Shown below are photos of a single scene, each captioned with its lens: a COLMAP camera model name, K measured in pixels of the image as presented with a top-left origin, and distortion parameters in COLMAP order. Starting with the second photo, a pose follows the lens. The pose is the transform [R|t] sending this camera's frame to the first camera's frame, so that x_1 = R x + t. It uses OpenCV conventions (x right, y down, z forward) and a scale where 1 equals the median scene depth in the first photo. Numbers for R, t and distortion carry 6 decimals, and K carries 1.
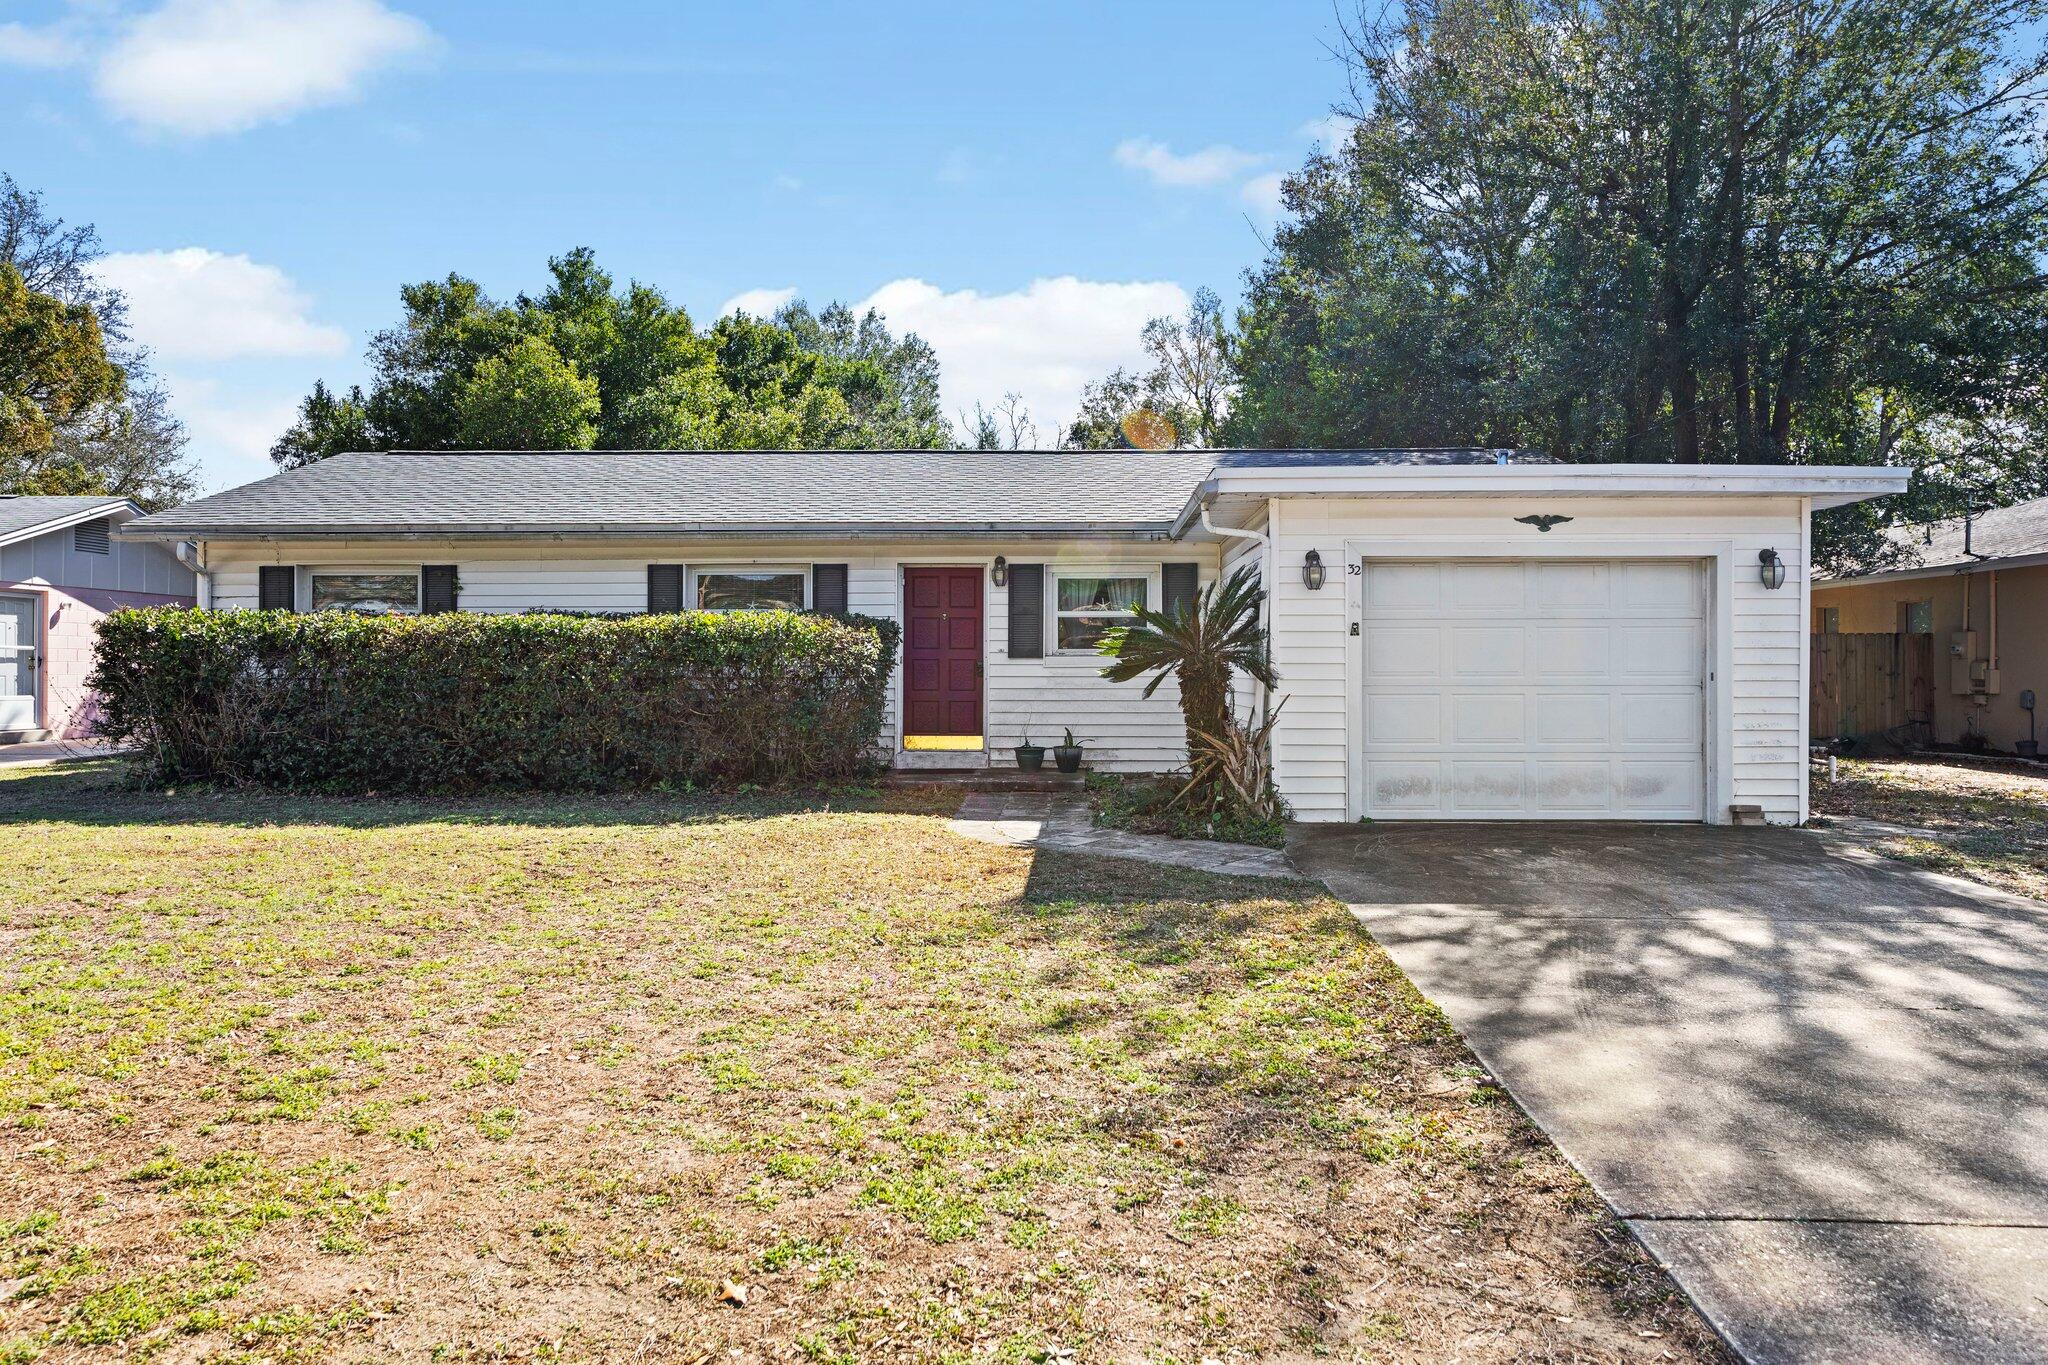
lens RADIAL K [[1321.6, 0, 1027.7], [0, 1321.6, 676.1], [0, 0, 1]] dist [0.018151, -0.001220]
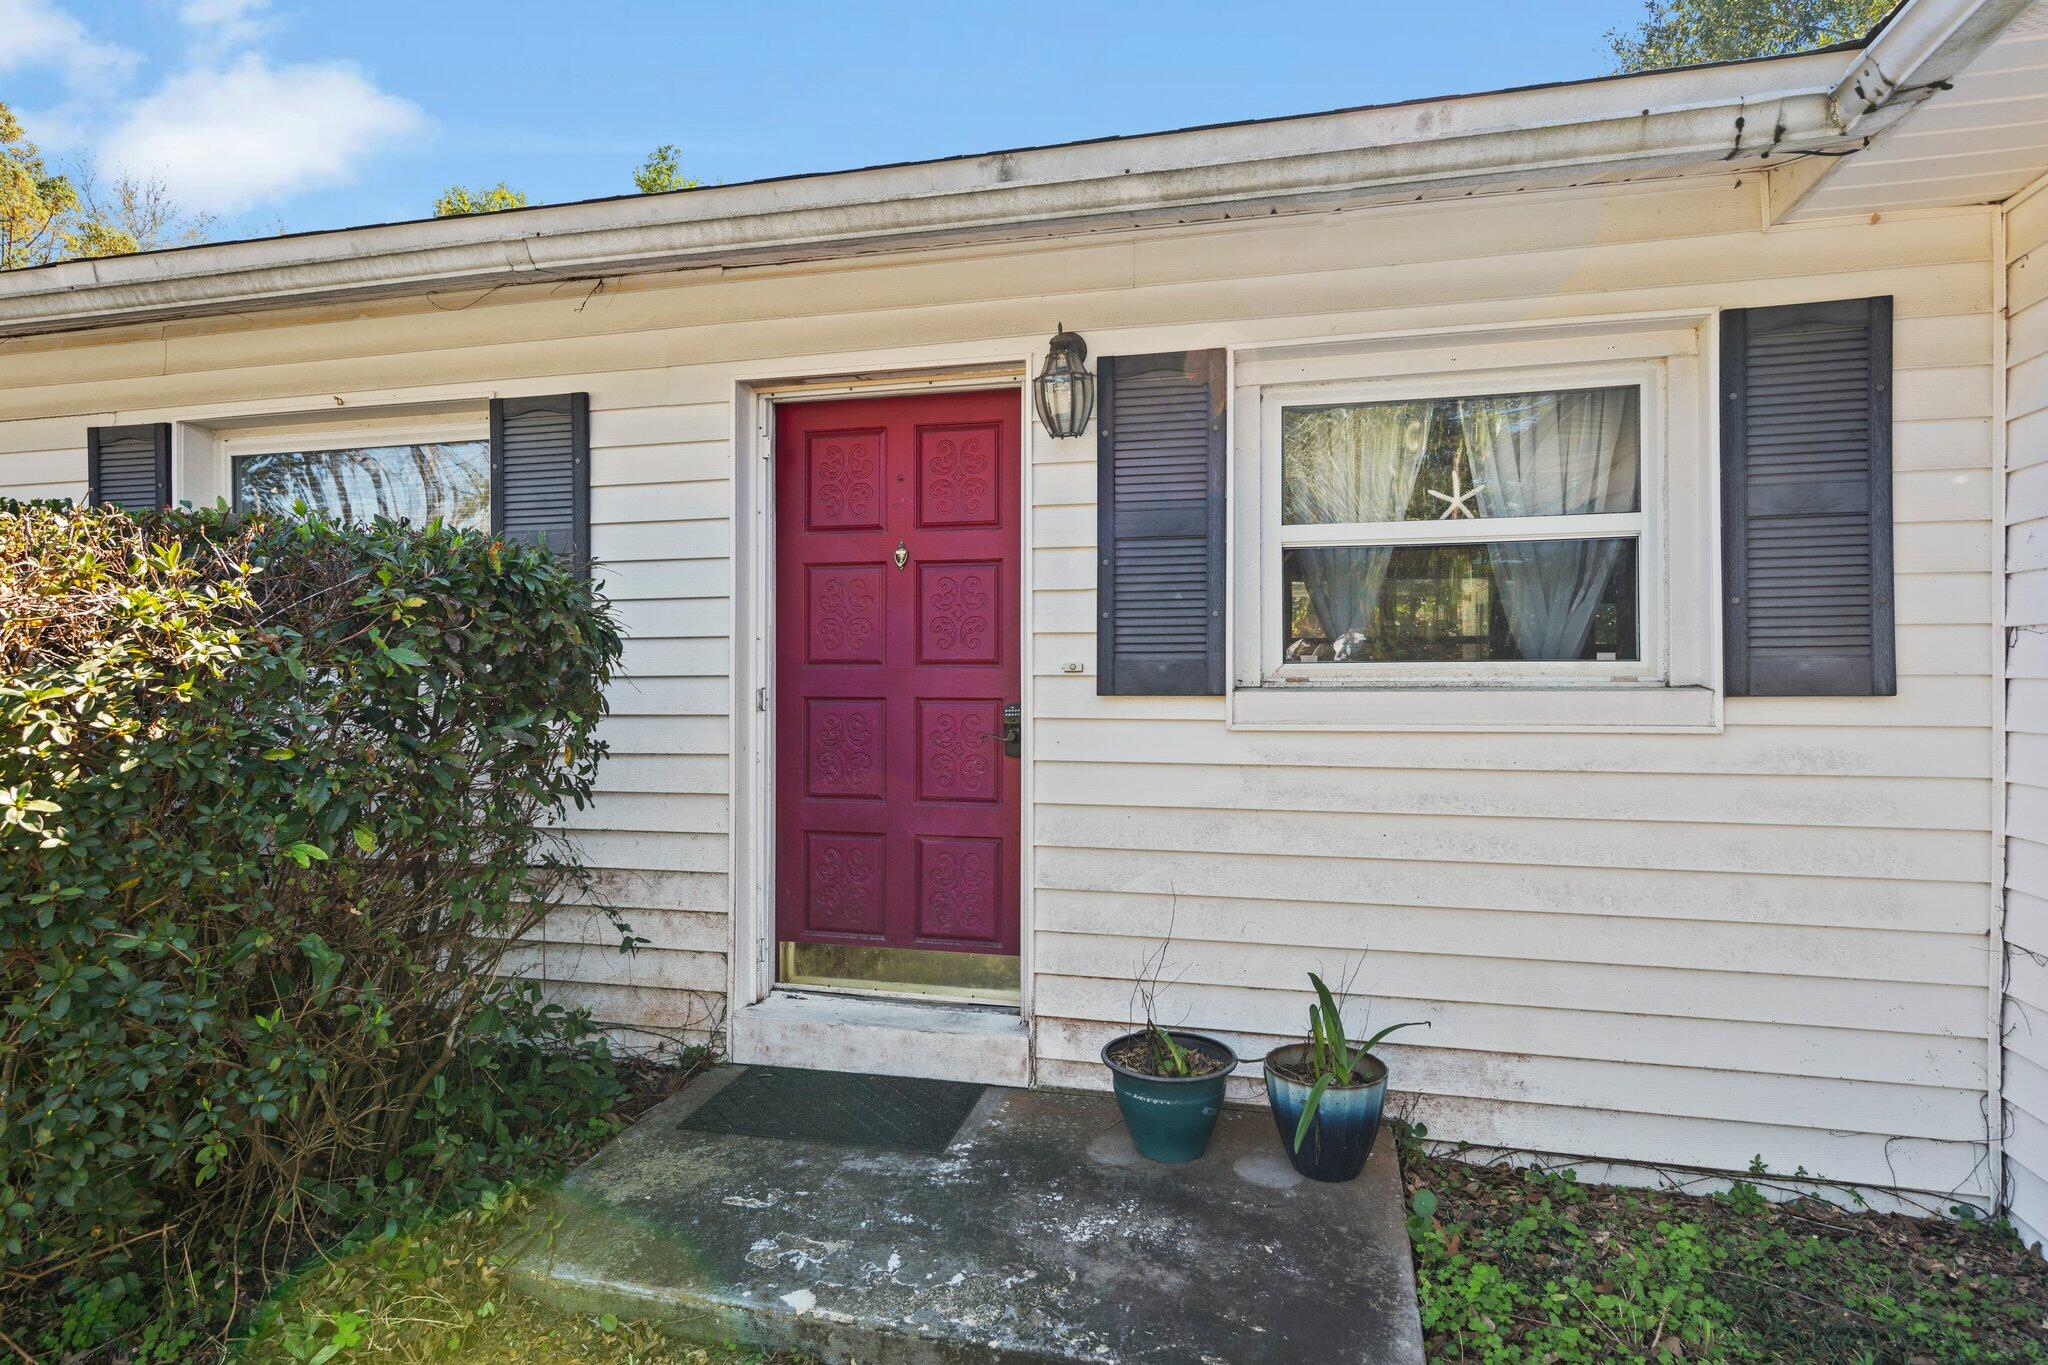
lens RADIAL K [[1107.7, 0, 1028.3], [0, 1107.7, 673.3], [0, 0, 1]] dist [0.008248, 0.000870]
pose [[0.976547, -0.001590, -0.215297, 0.021180], [0.000054, 0.999974, -0.007142, -0.017126], [0.215303, 0.006963, 0.976522, 0.773981]]
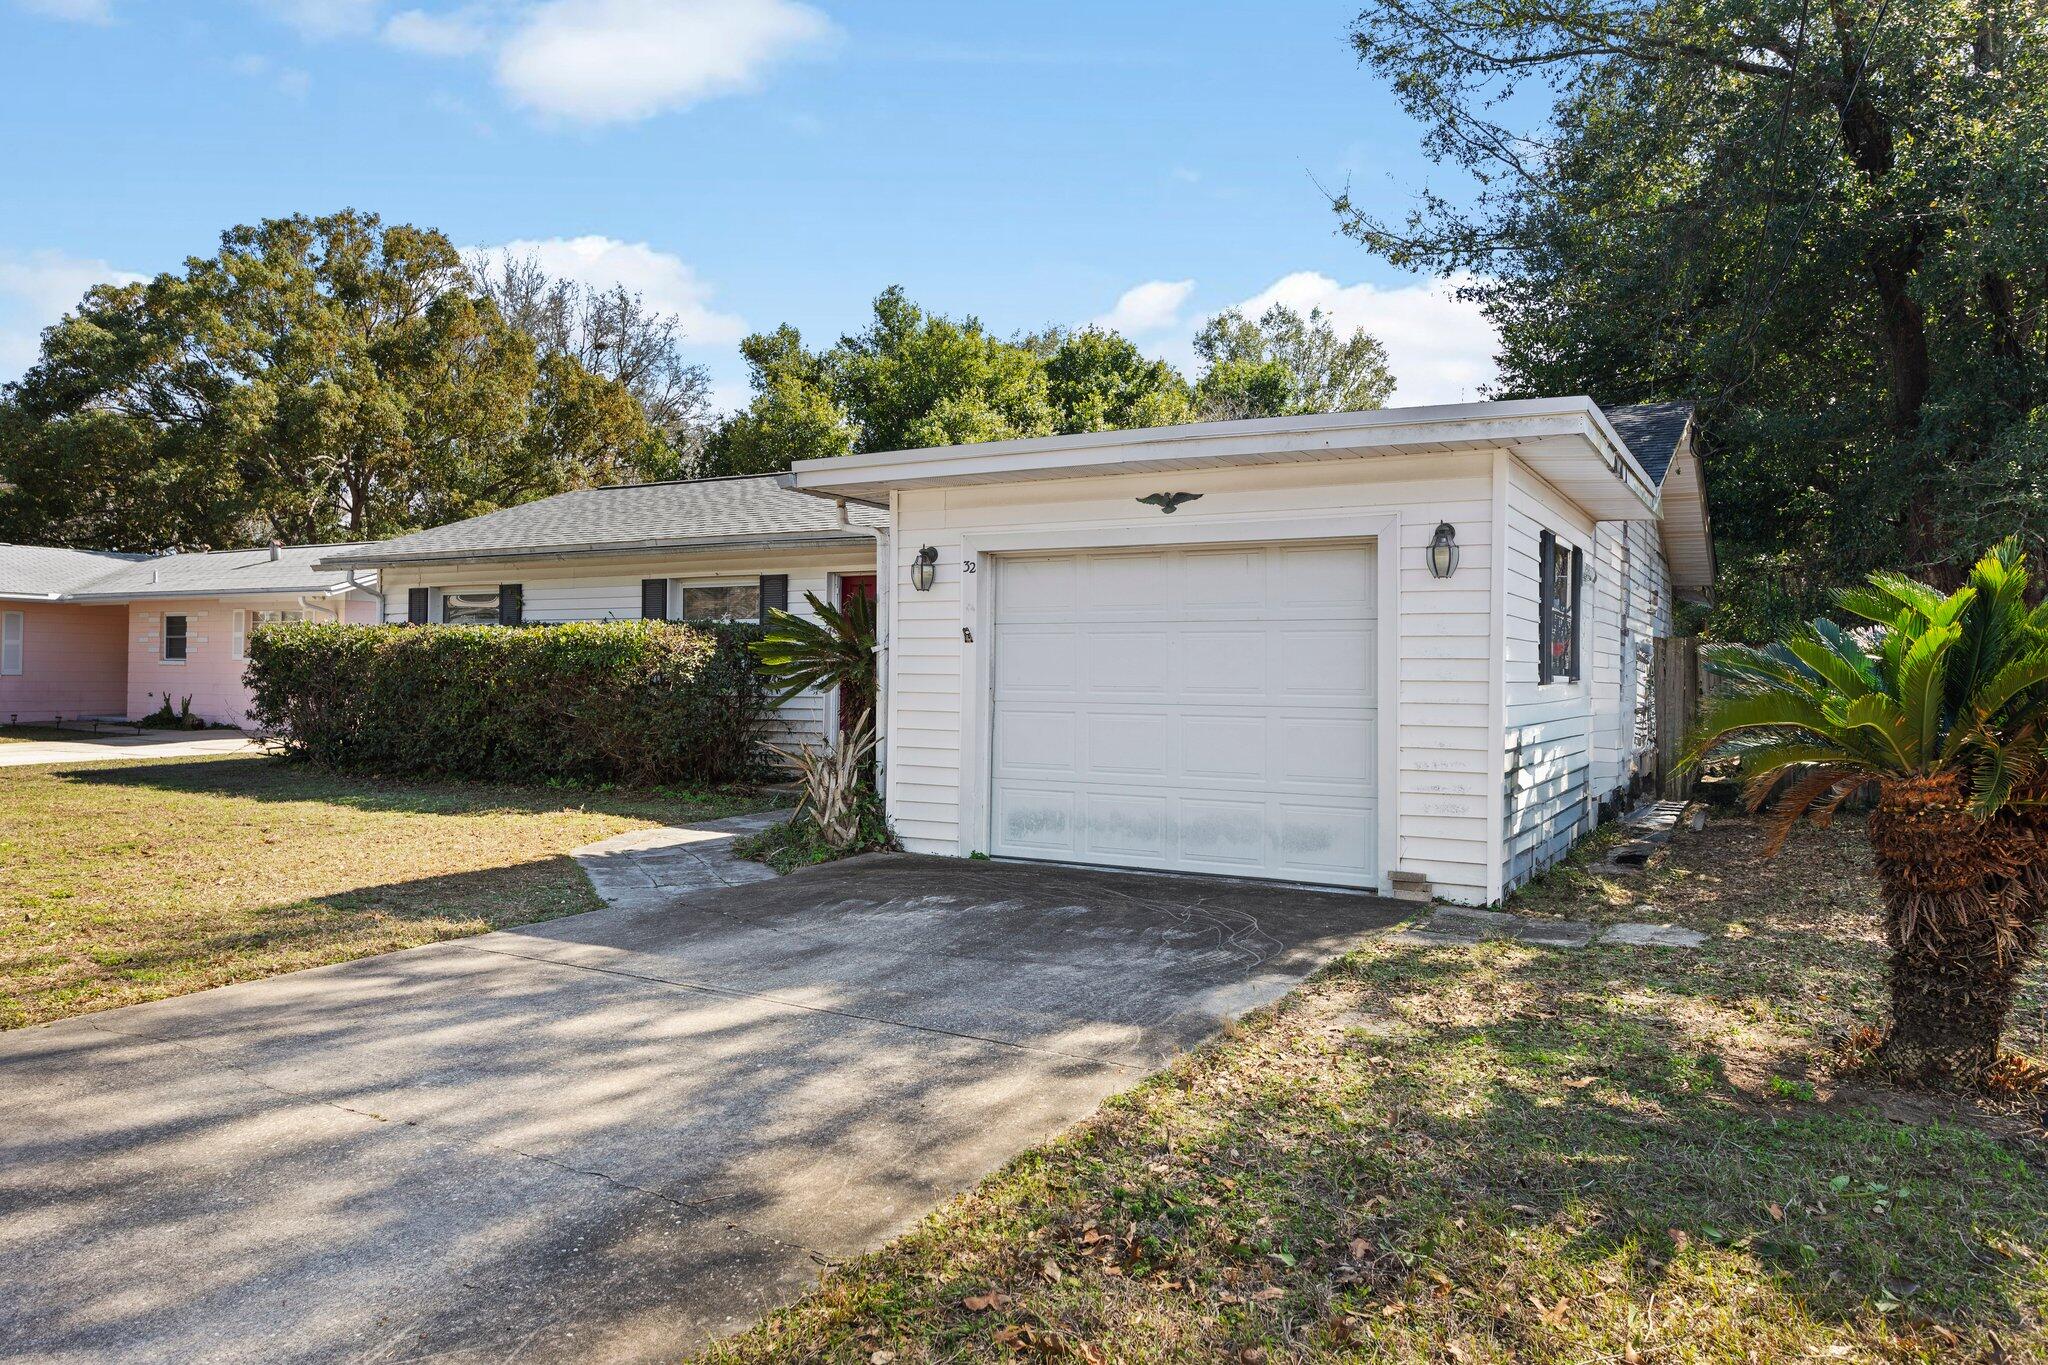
lens RADIAL K [[1362.3, 0, 1020.7], [0, 1362.3, 684.7], [0, 0, 1]] dist [-0.002498, -0.000019]
pose [[0.880448, 0.014344, -0.473926, 0.519989], [-0.018382, 0.999823, -0.003888, 0.000143], [0.473786, 0.012134, 0.880556, 0.169824]]
